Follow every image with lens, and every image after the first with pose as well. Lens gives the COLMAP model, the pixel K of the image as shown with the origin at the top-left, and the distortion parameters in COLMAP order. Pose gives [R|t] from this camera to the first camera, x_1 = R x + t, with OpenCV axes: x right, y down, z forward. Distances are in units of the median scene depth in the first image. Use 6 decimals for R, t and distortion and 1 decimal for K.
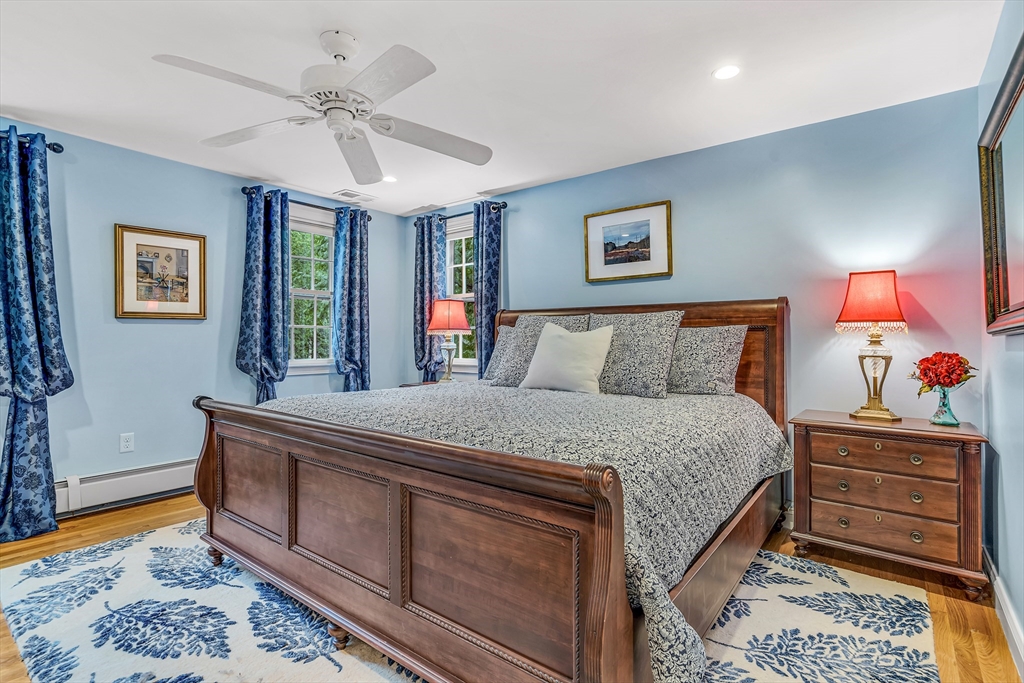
lens RADIAL K [[476.0, 0, 508.8], [0, 476.0, 341.6], [0, 0, 1]] dist [-0.000095, 0.000276]
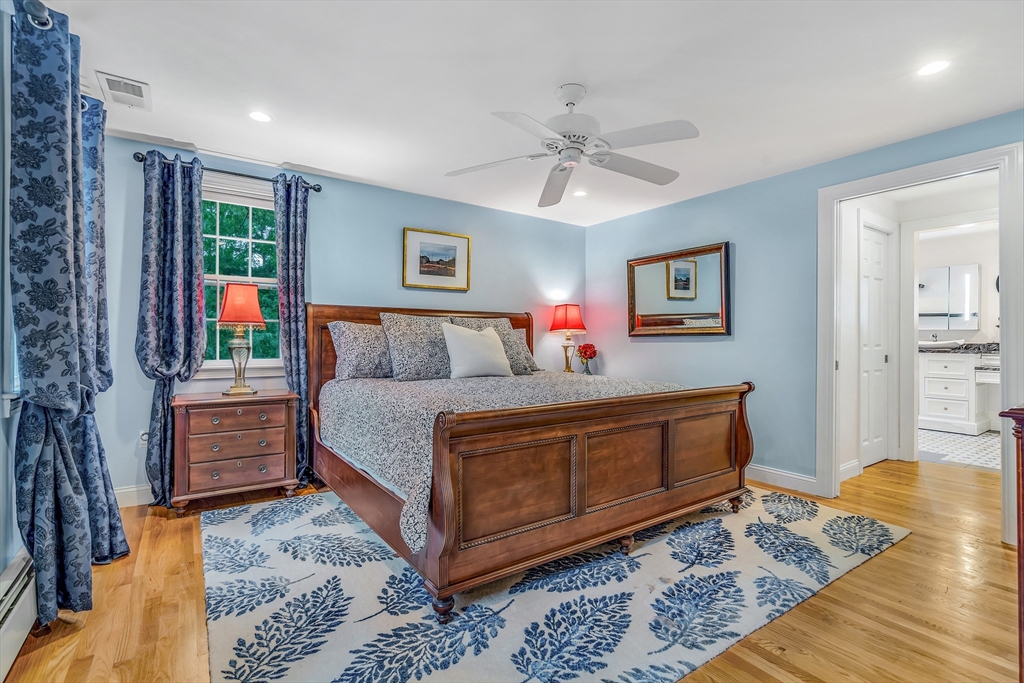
lens RADIAL K [[476.0, 0, 508.8], [0, 476.0, 341.6], [0, 0, 1]] dist [-0.000095, 0.000276]
pose [[0.307742, -0.005775, 0.951452, -1.115005], [0.002506, 0.999983, 0.005260, 0.001565], [-0.951467, 0.000766, 0.307751, 0.552807]]
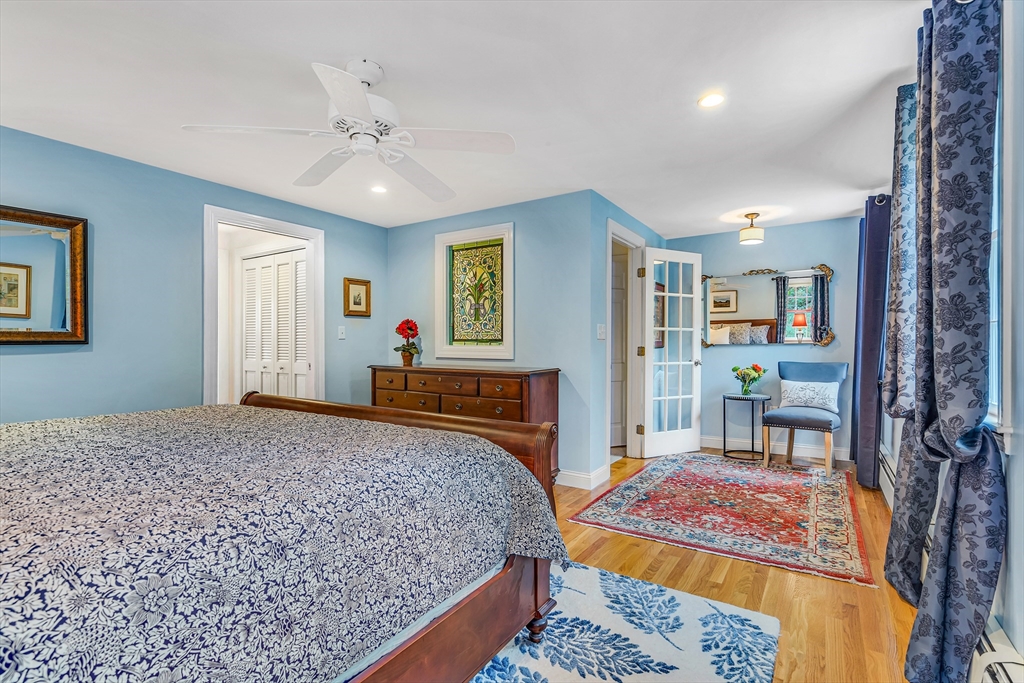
lens RADIAL K [[476.0, 0, 508.8], [0, 476.0, 341.6], [0, 0, 1]] dist [-0.000095, 0.000276]
pose [[-0.996843, 0.000560, -0.079398, -0.428004], [0.000264, 0.999993, 0.003737, -0.017811], [0.079400, 0.003704, -0.996836, 1.486953]]
